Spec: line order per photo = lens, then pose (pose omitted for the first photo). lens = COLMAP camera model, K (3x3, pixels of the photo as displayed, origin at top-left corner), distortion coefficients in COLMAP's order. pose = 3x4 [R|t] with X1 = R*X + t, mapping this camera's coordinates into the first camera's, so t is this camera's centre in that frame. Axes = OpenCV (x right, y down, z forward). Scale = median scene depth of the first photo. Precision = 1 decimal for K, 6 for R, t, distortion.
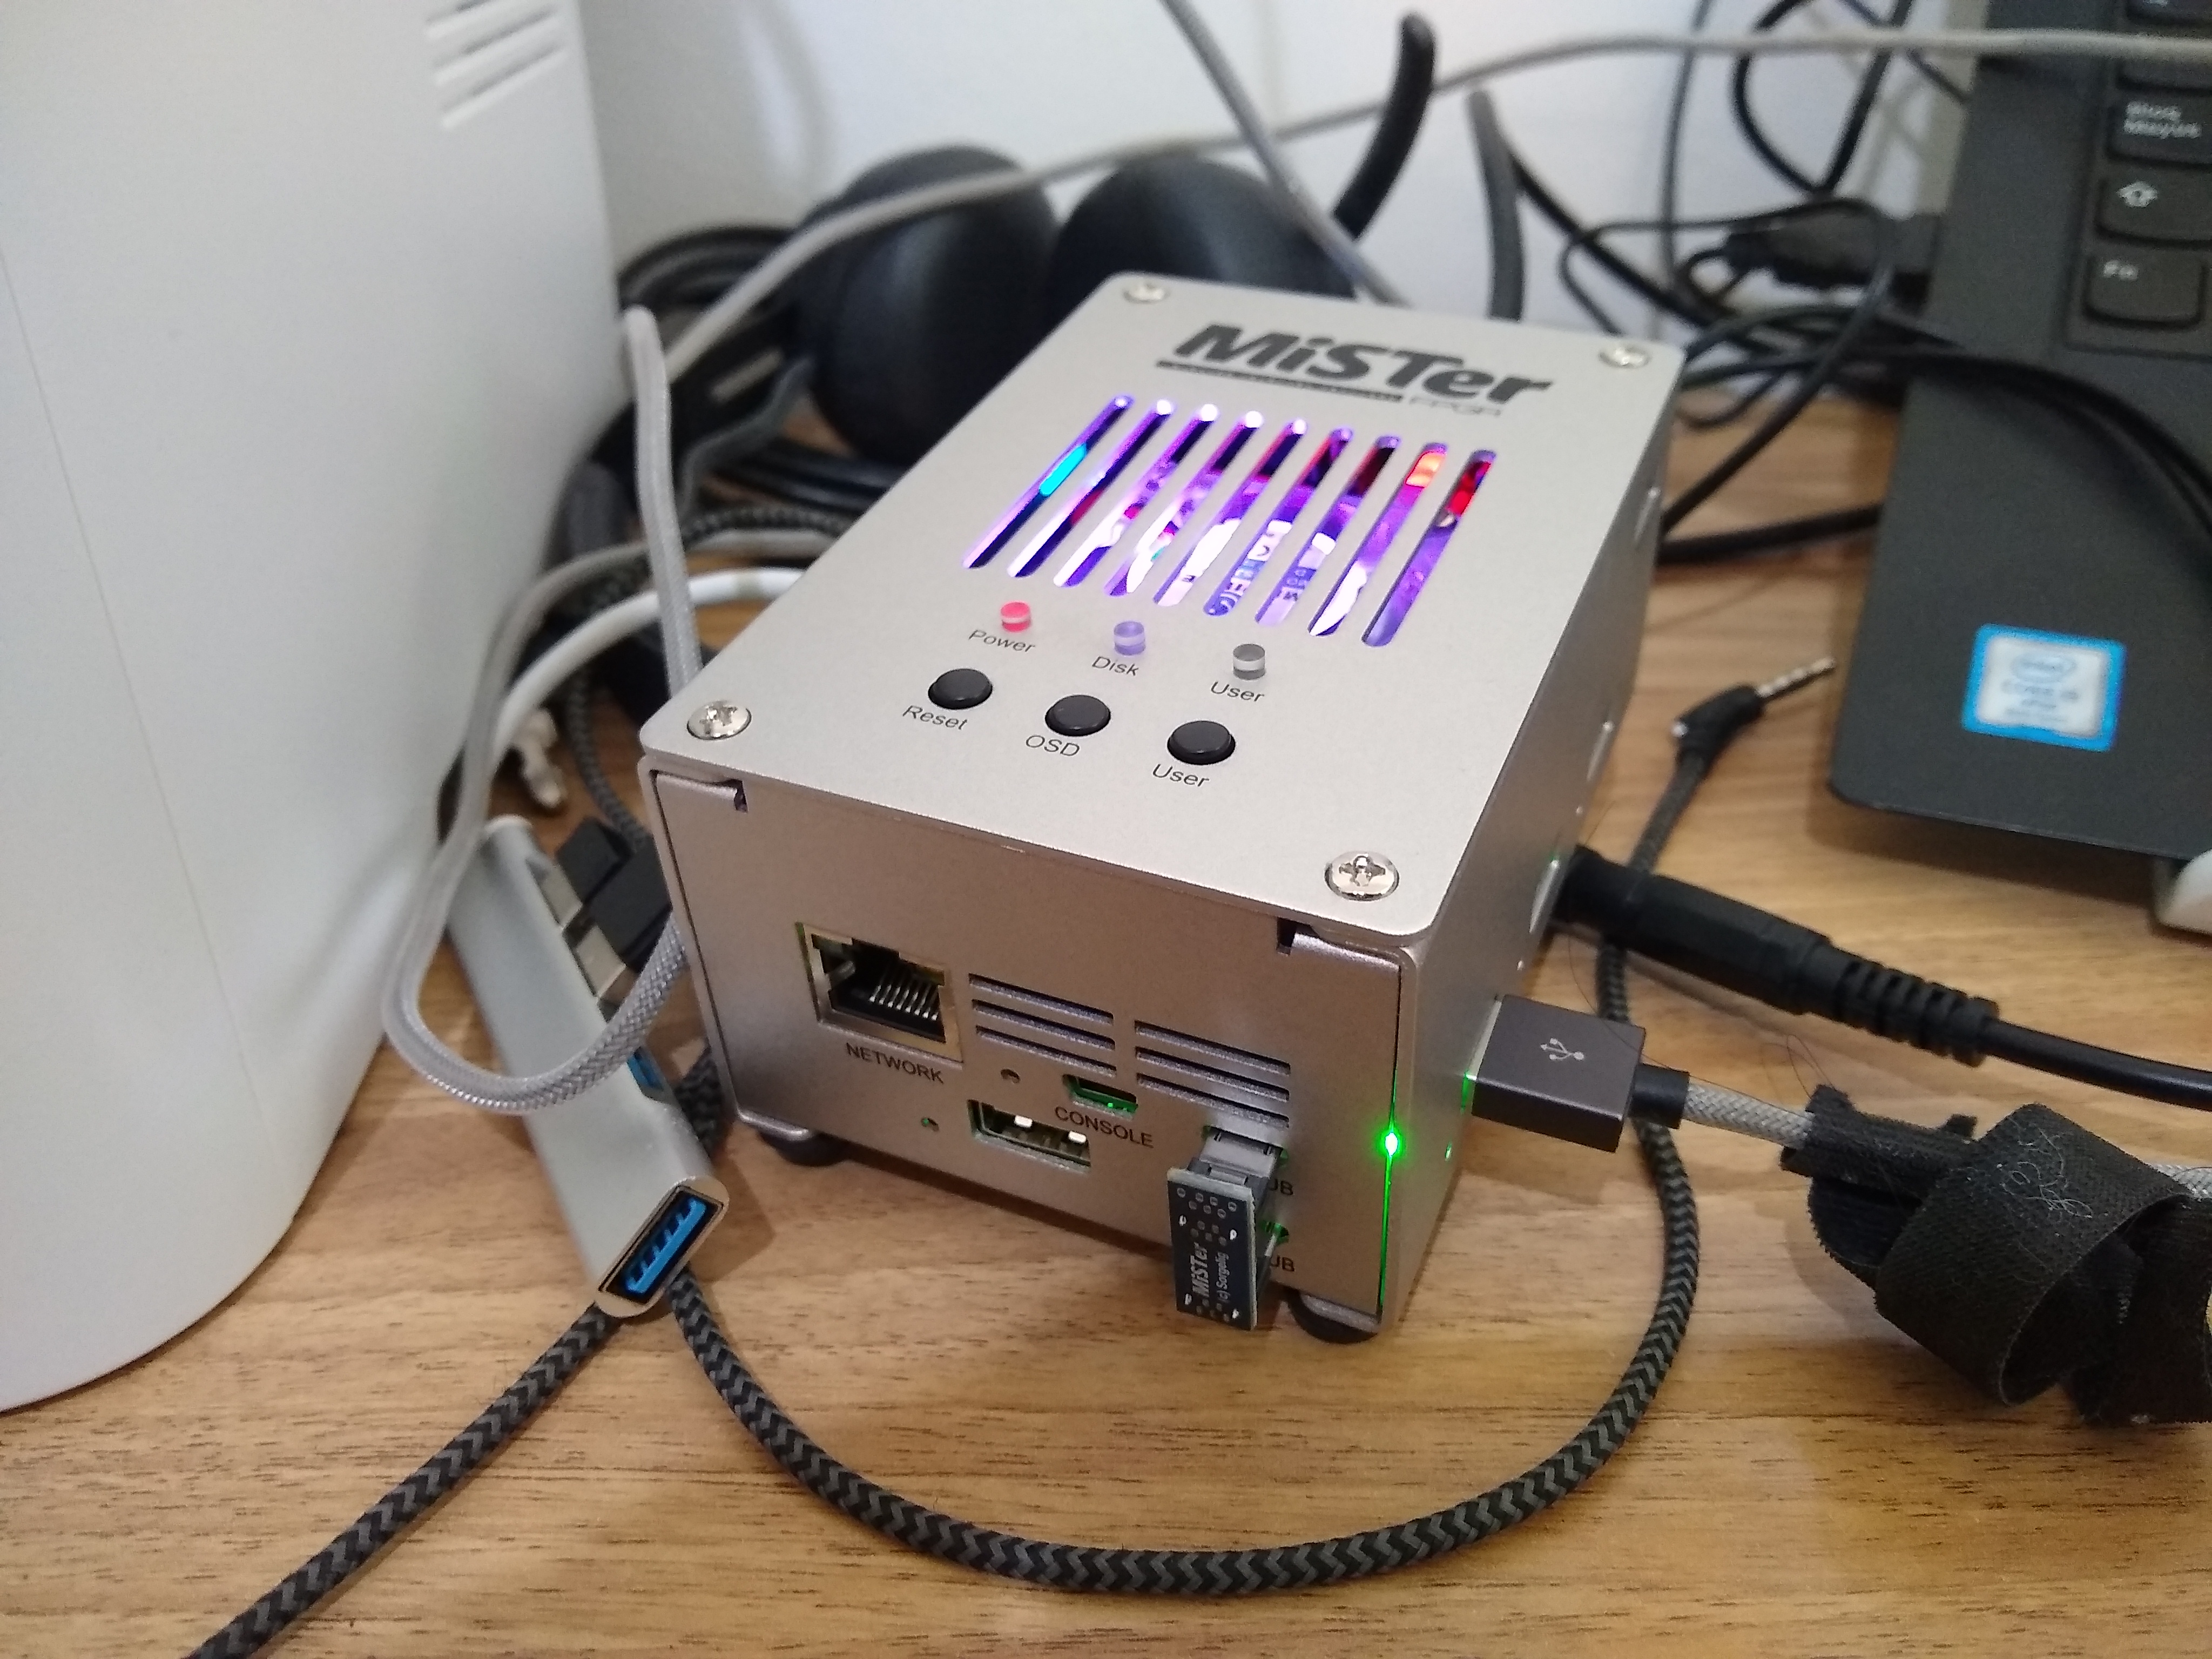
lens RADIAL K [[1832.4, 0, 1106.0], [0, 1832.4, 829.5], [0, 0, 1]] dist [-0.036828, 0.028488]
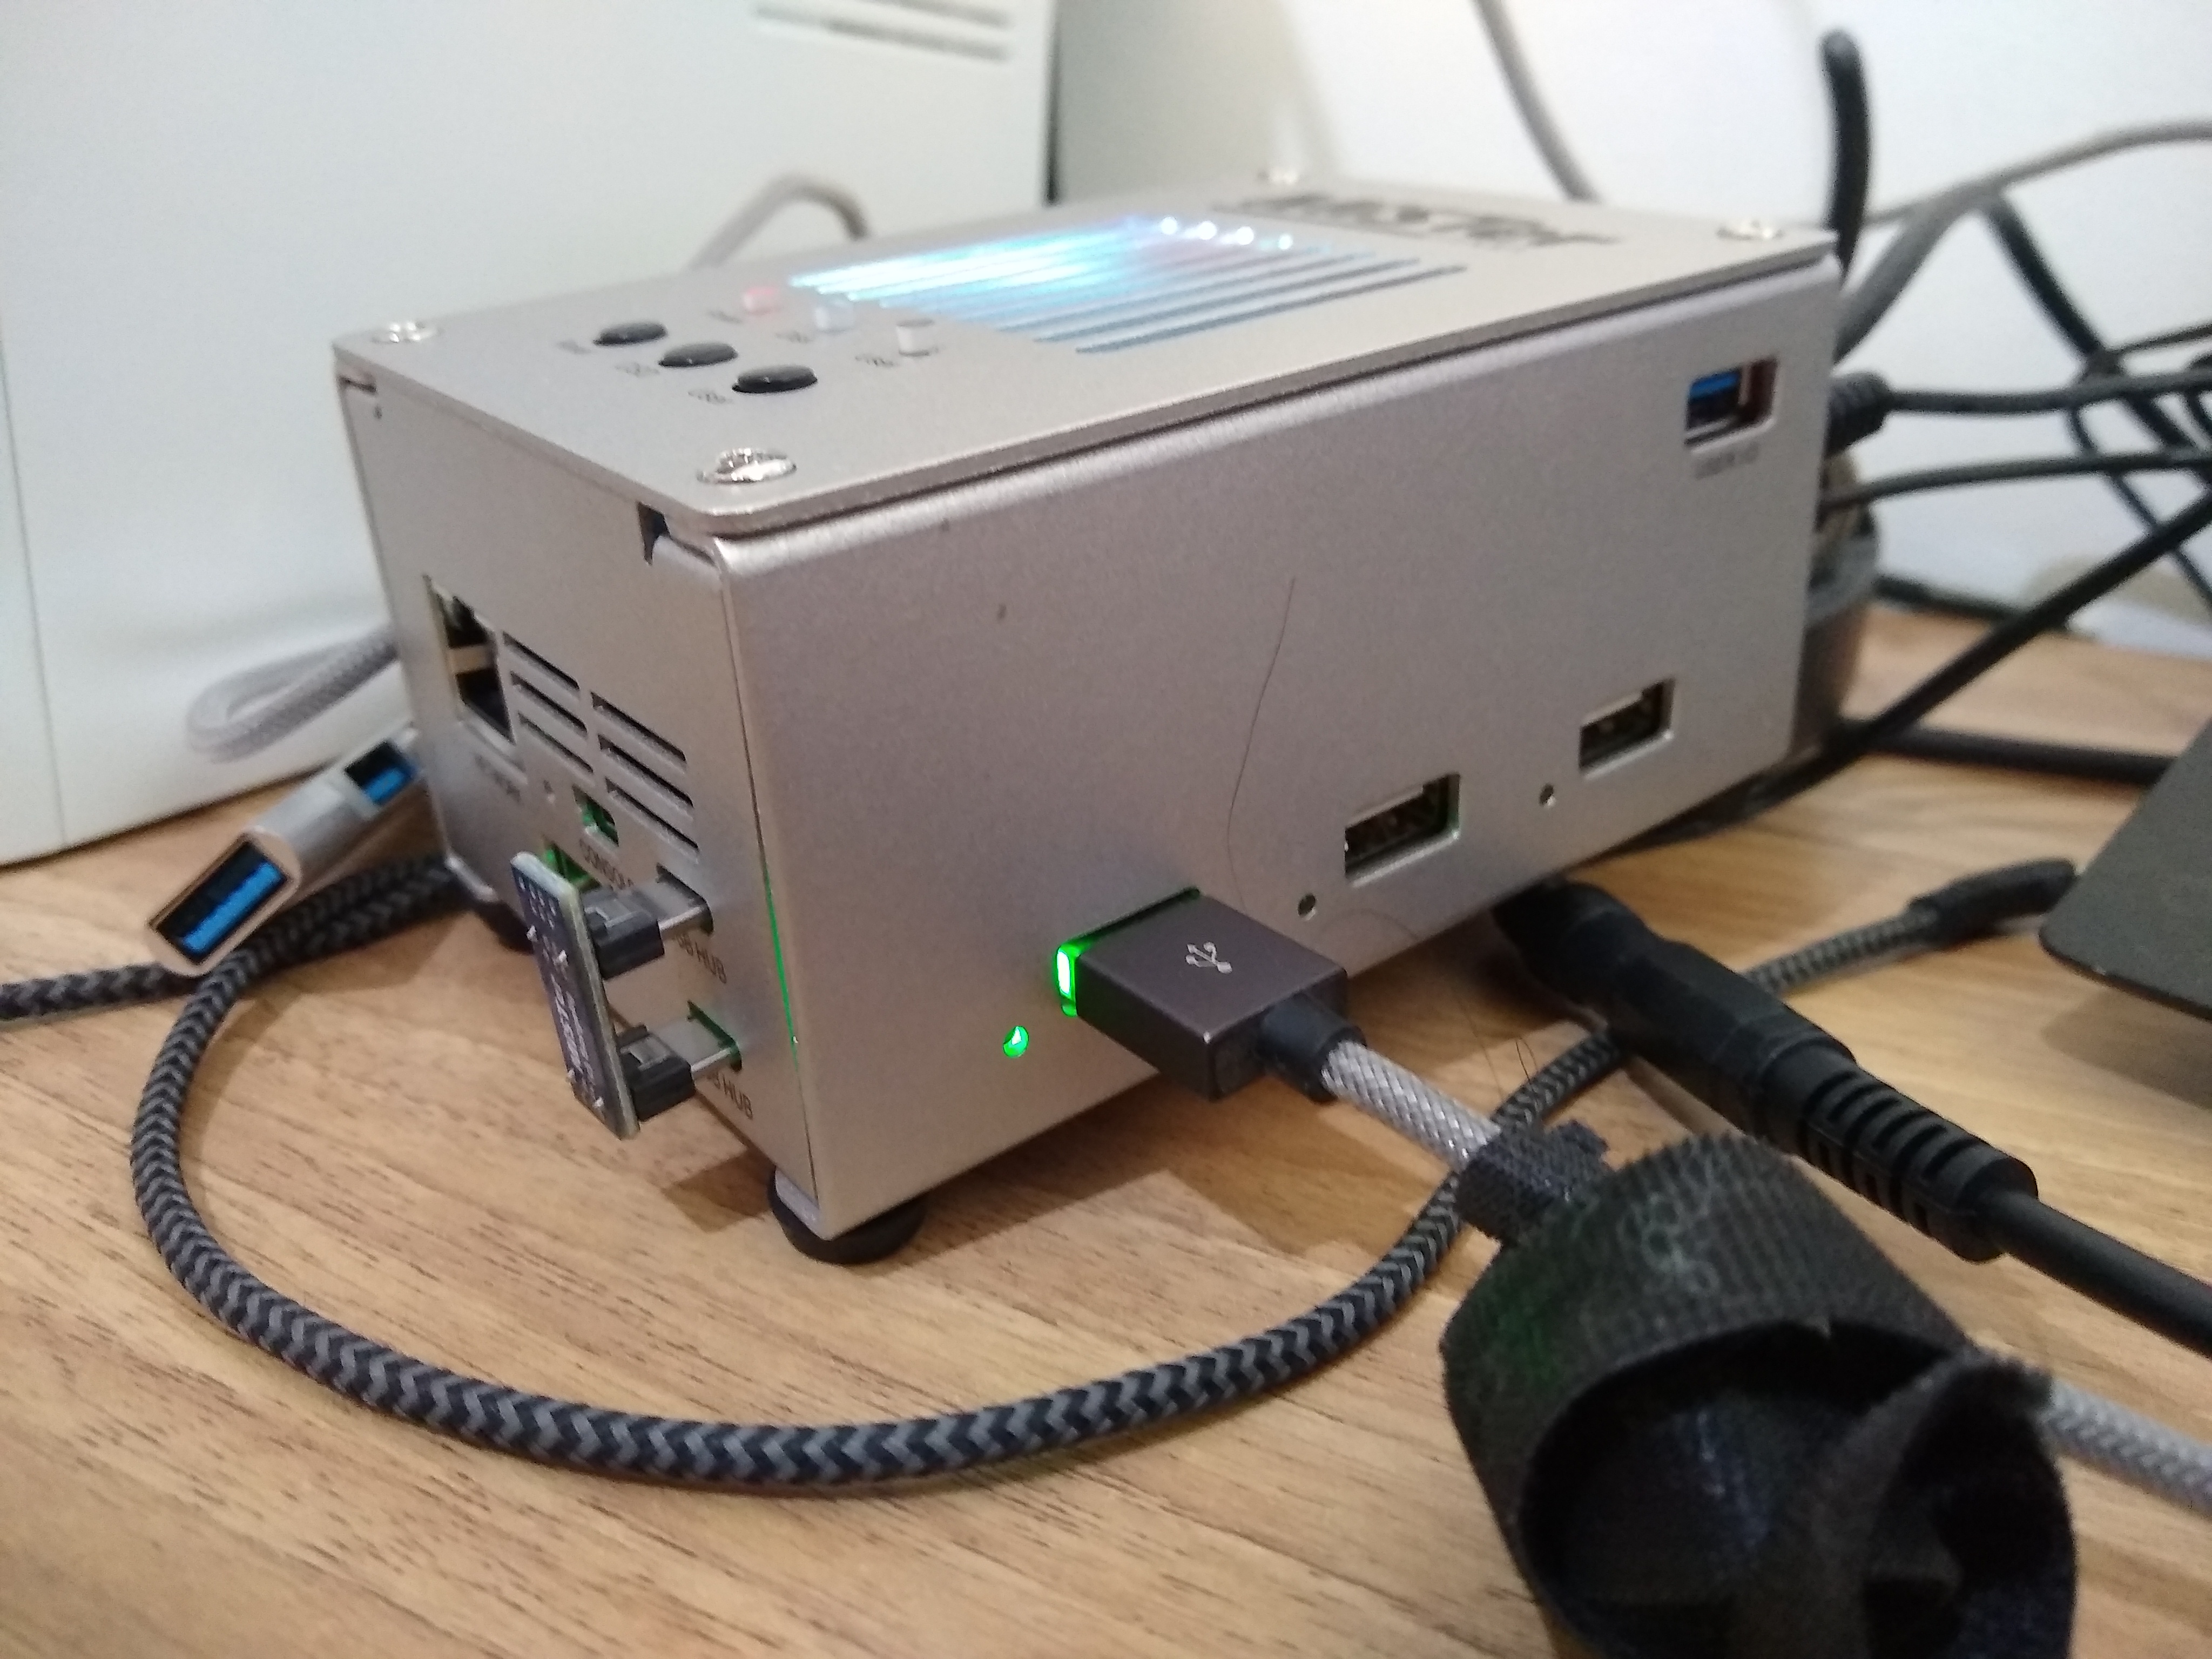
lens RADIAL K [[1832.4, 0, 1106.0], [0, 1832.4, 829.5], [0, 0, 1]] dist [-0.036828, 0.028488]
pose [[0.880118, 0.220694, -0.420341, 0.503447], [-0.297720, 0.946225, -0.126571, 0.177287], [0.369804, 0.236541, 0.898495, 0.345531]]
